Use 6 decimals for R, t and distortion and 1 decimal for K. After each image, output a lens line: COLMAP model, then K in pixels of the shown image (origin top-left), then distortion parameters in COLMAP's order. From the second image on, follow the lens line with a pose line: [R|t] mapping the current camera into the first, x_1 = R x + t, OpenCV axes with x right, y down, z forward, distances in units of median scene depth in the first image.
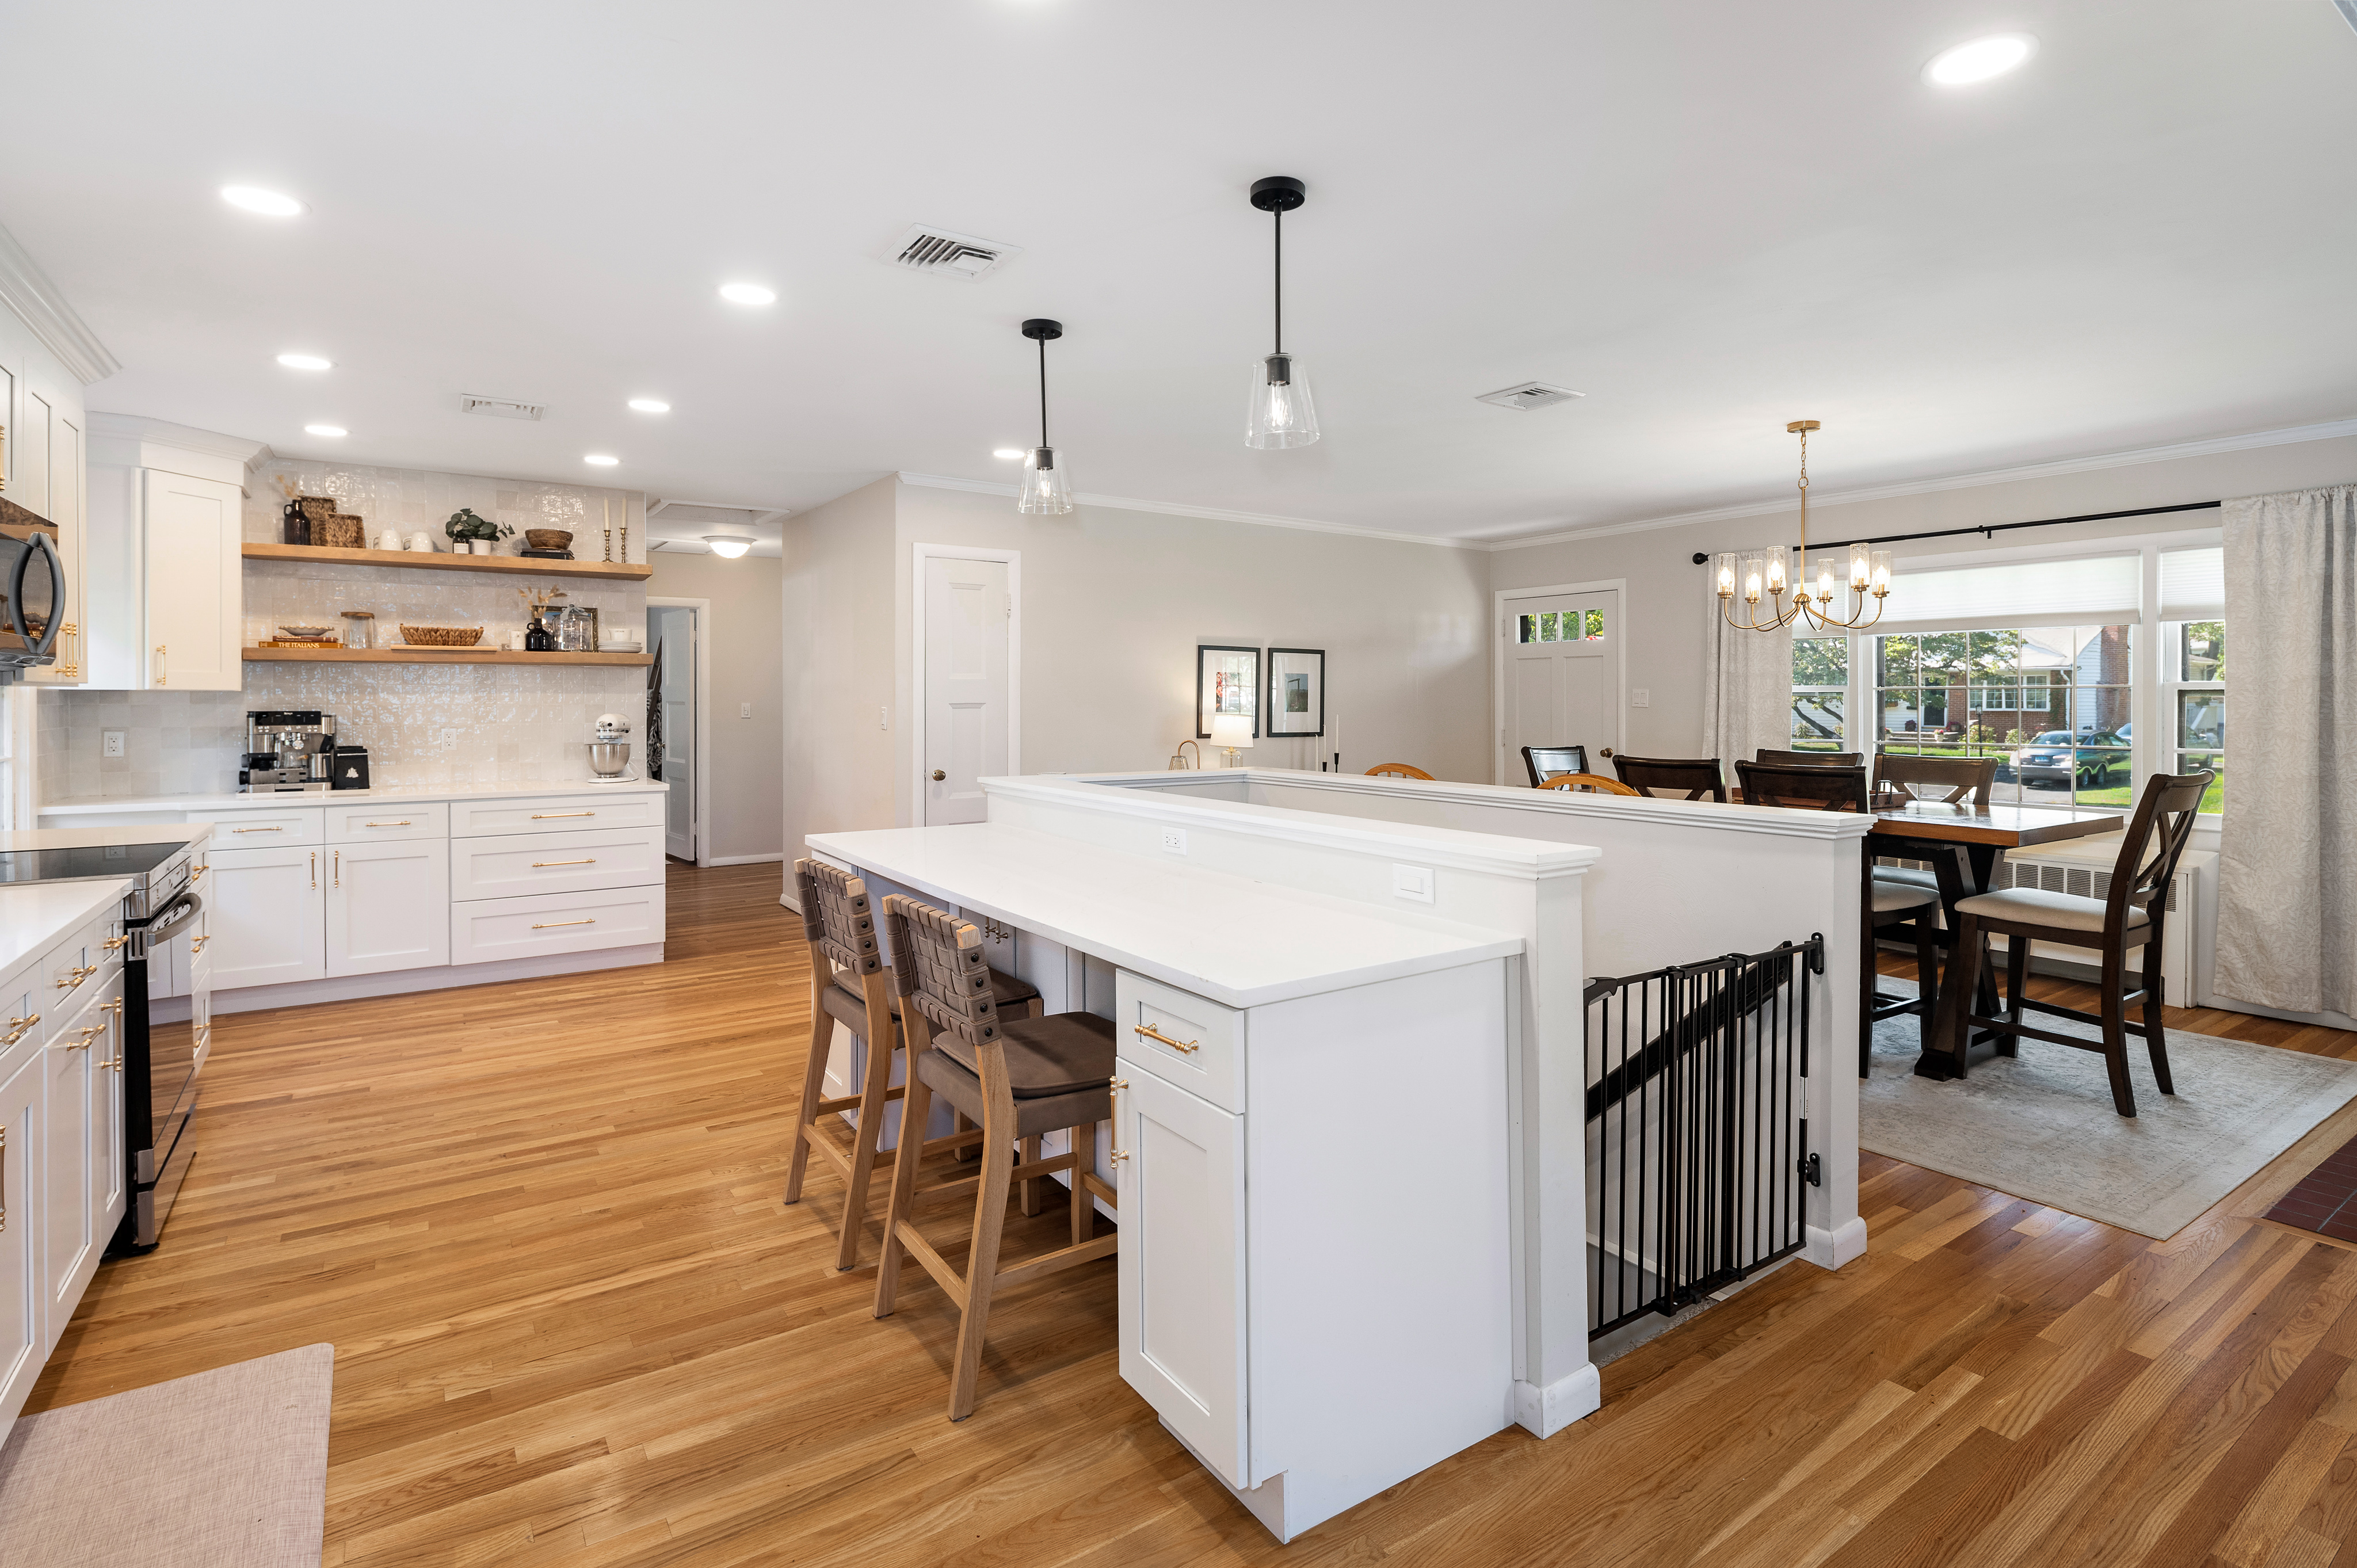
lens RADIAL K [[1151.4, 0, 1177.0], [0, 1151.4, 708.8], [0, 0, 1]] dist [0.006547, -0.003594]
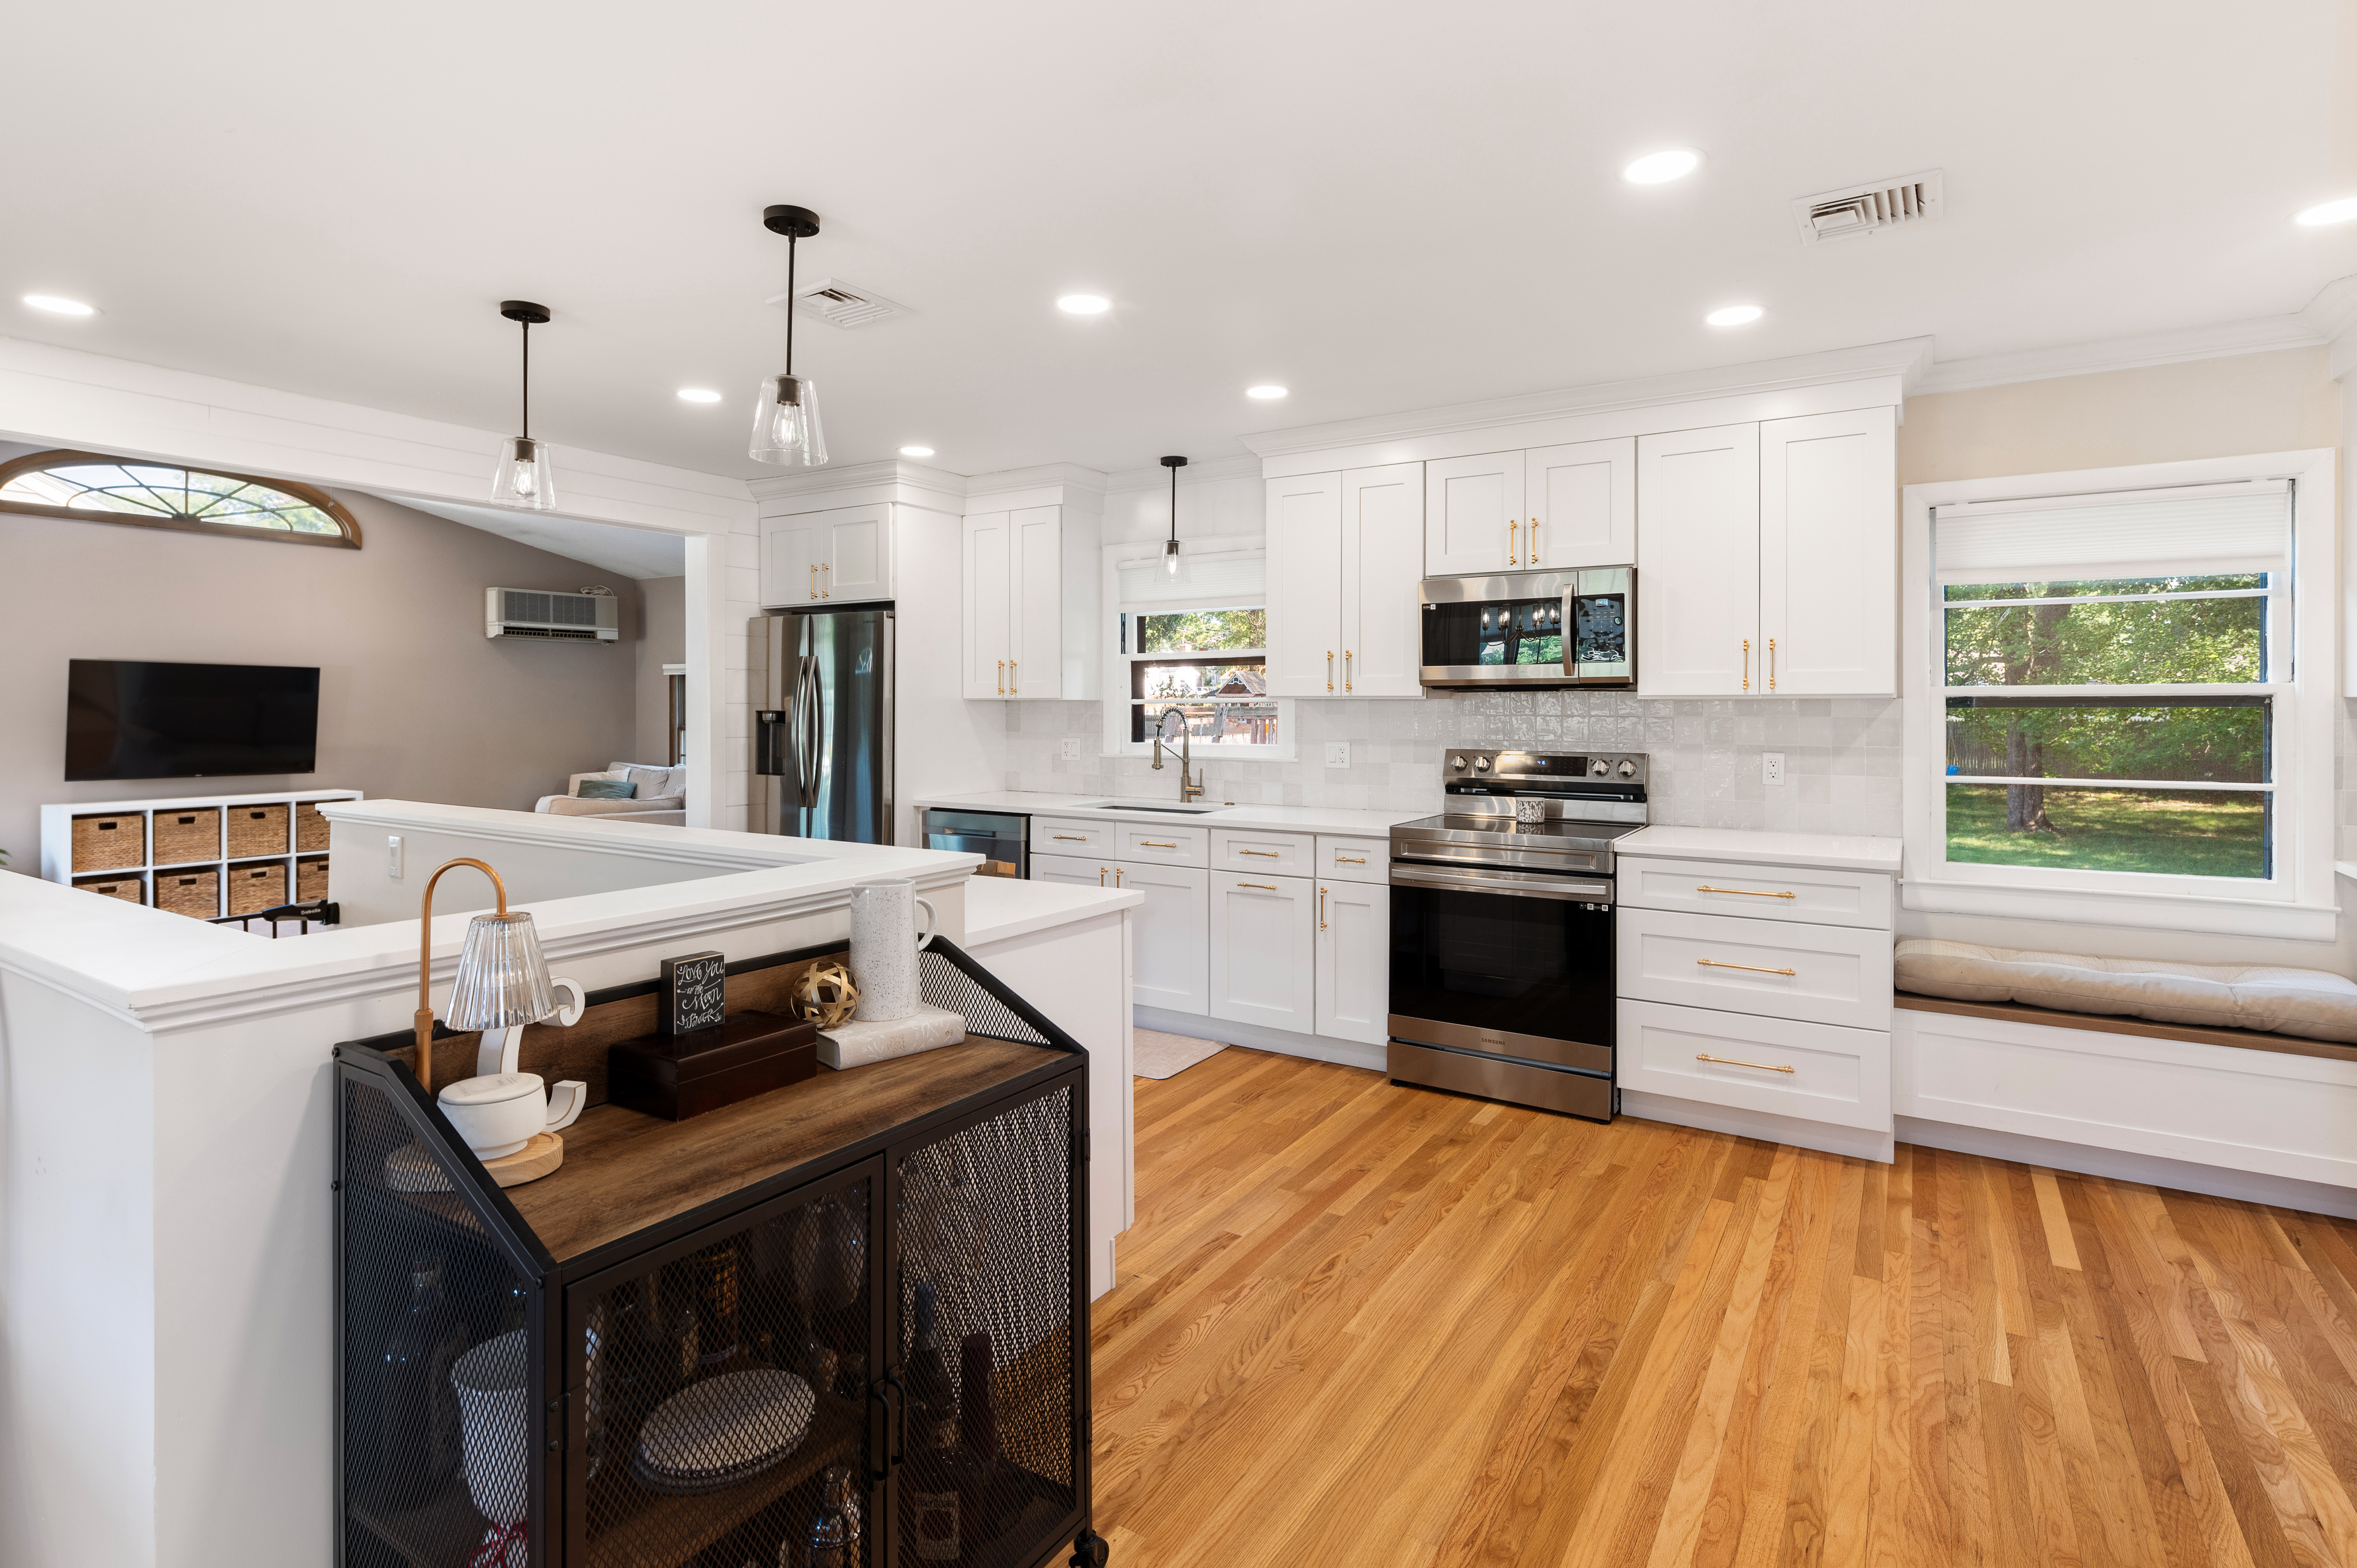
lens RADIAL K [[1151.4, 0, 1195.0], [0, 1151.4, 707.3], [0, 0, 1]] dist [0.006547, -0.003594]
pose [[-0.914824, -0.001527, -0.403851, -0.033936], [-0.005038, 0.999958, 0.007631, -0.010936], [0.403822, 0.009016, -0.914793, 1.169036]]
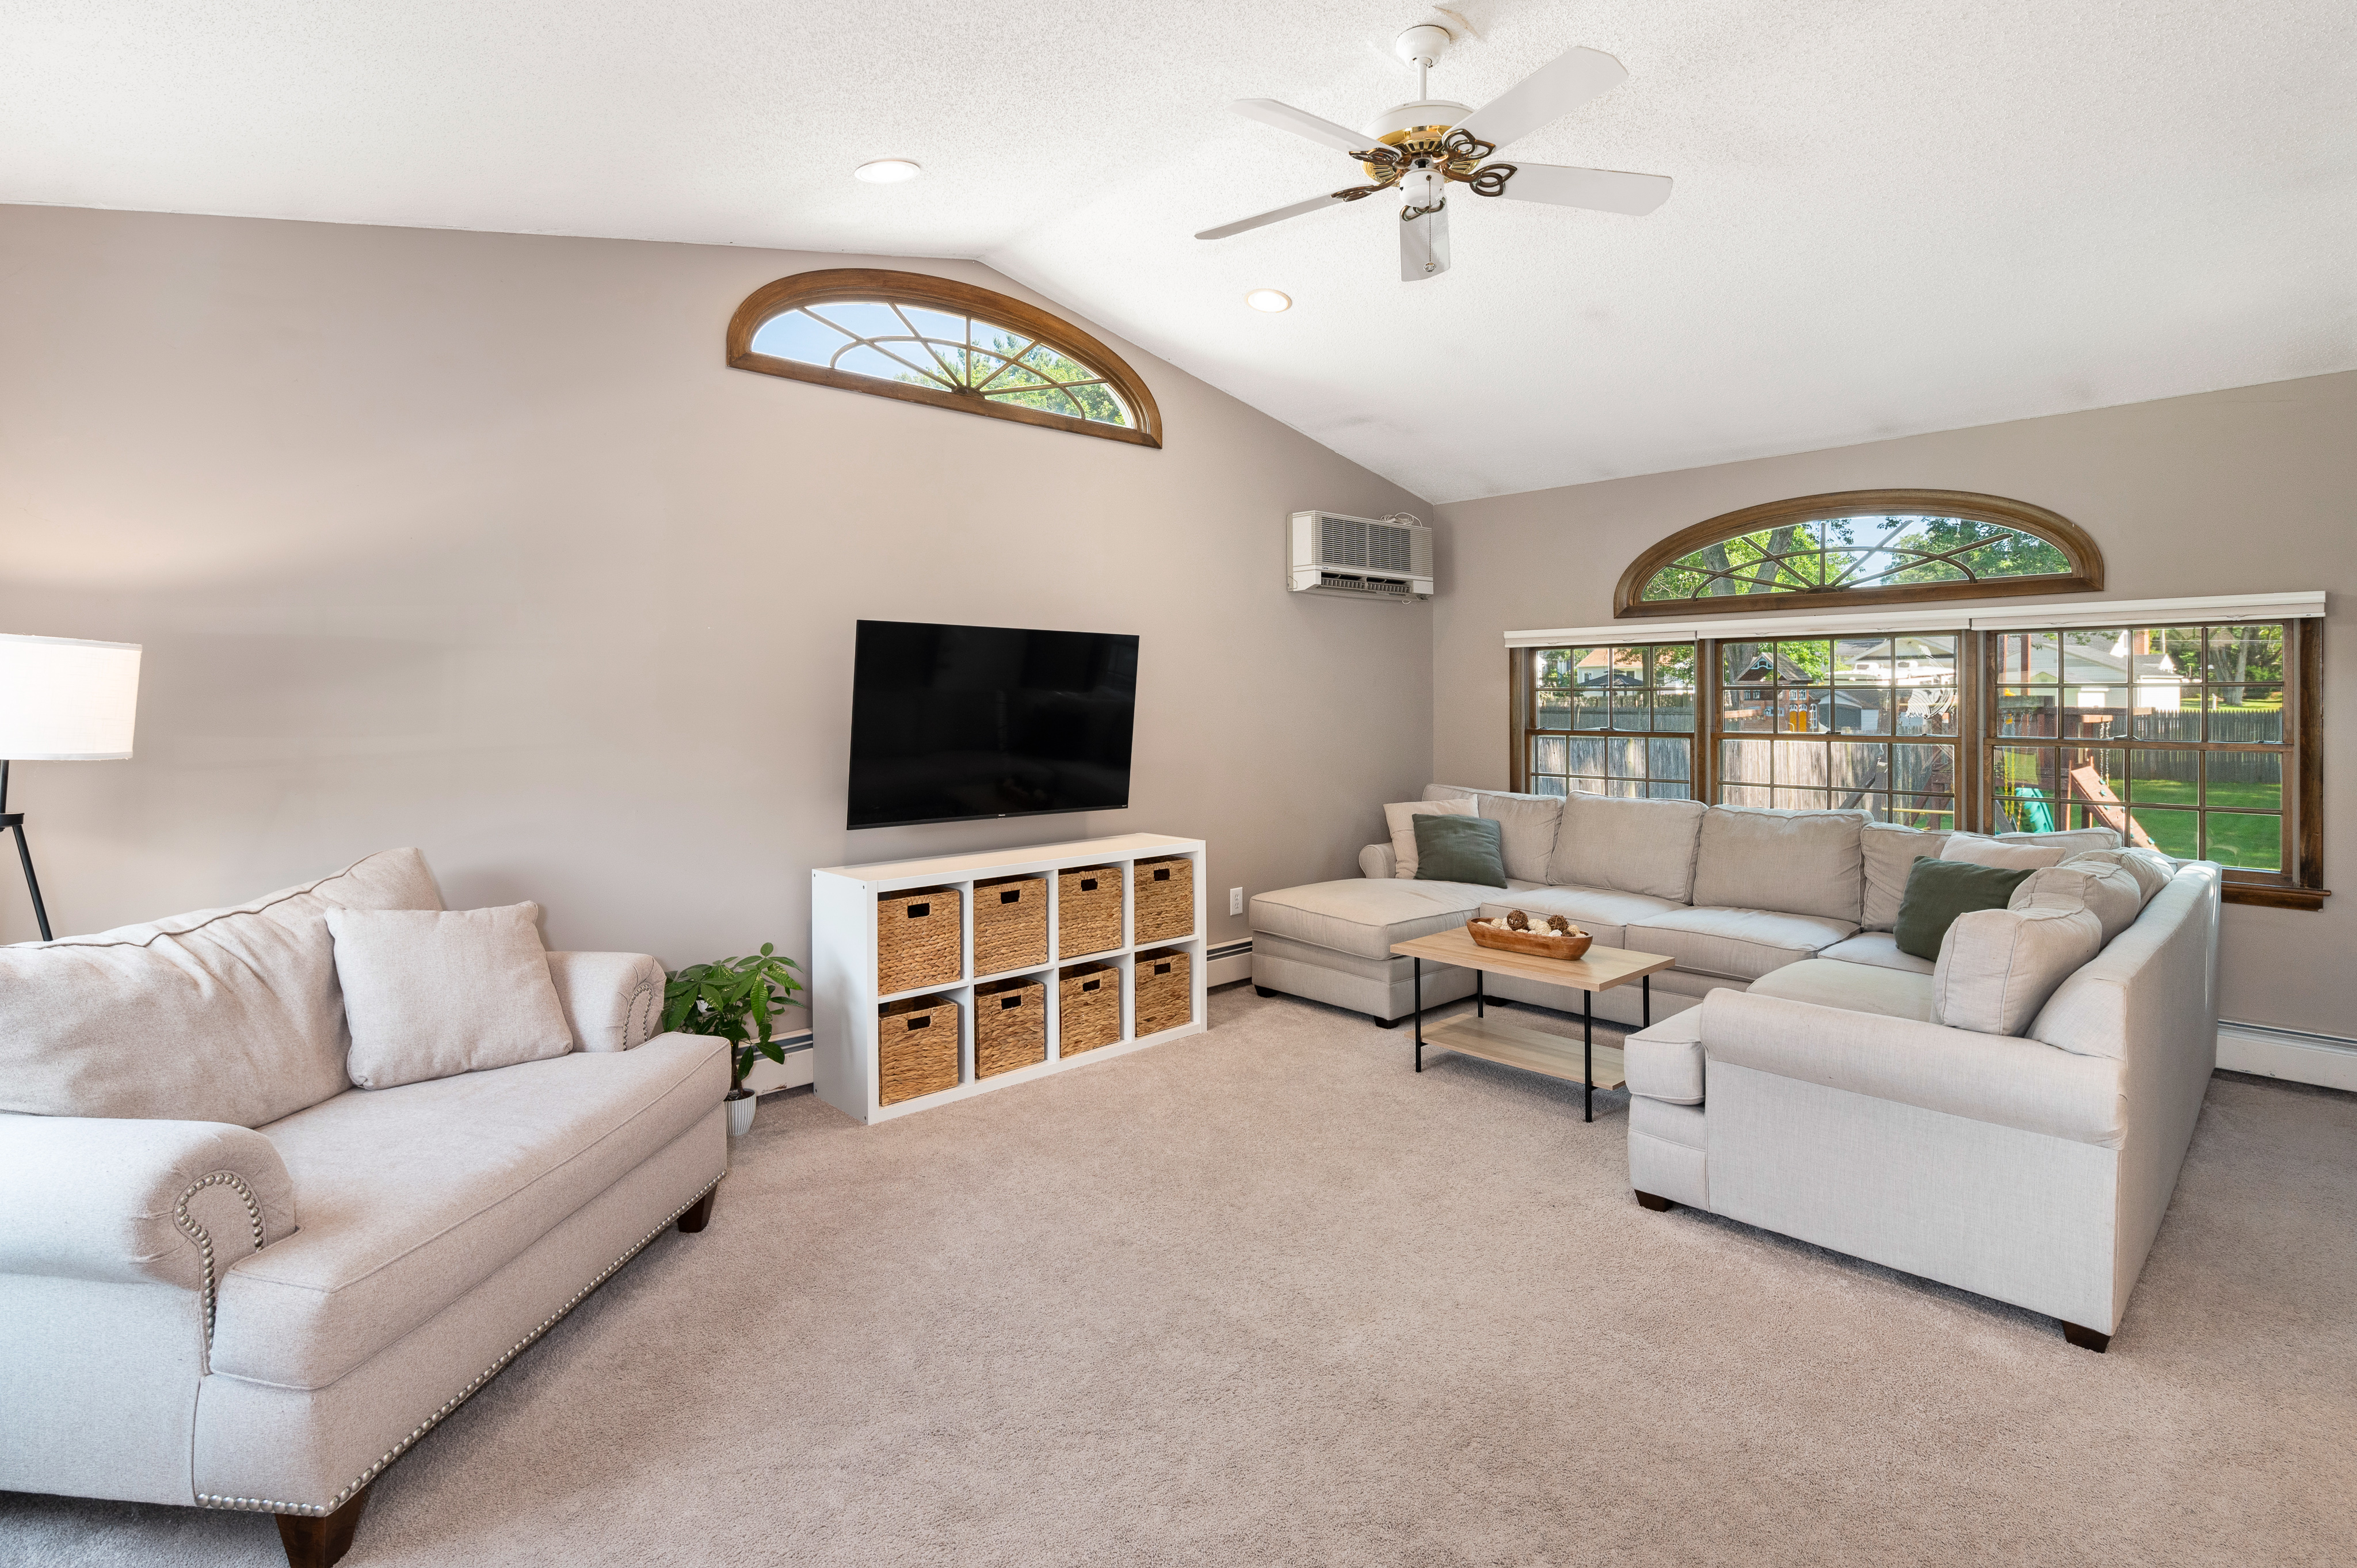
lens RADIAL K [[1151.4, 0, 1210.5], [0, 1151.4, 693.6], [0, 0, 1]] dist [0.006547, -0.003594]
pose [[-0.985396, 0.003505, -0.170245, 0.475382], [0.002846, 0.999987, 0.004116, -0.003576], [0.170257, 0.003571, -0.985393, 0.291430]]
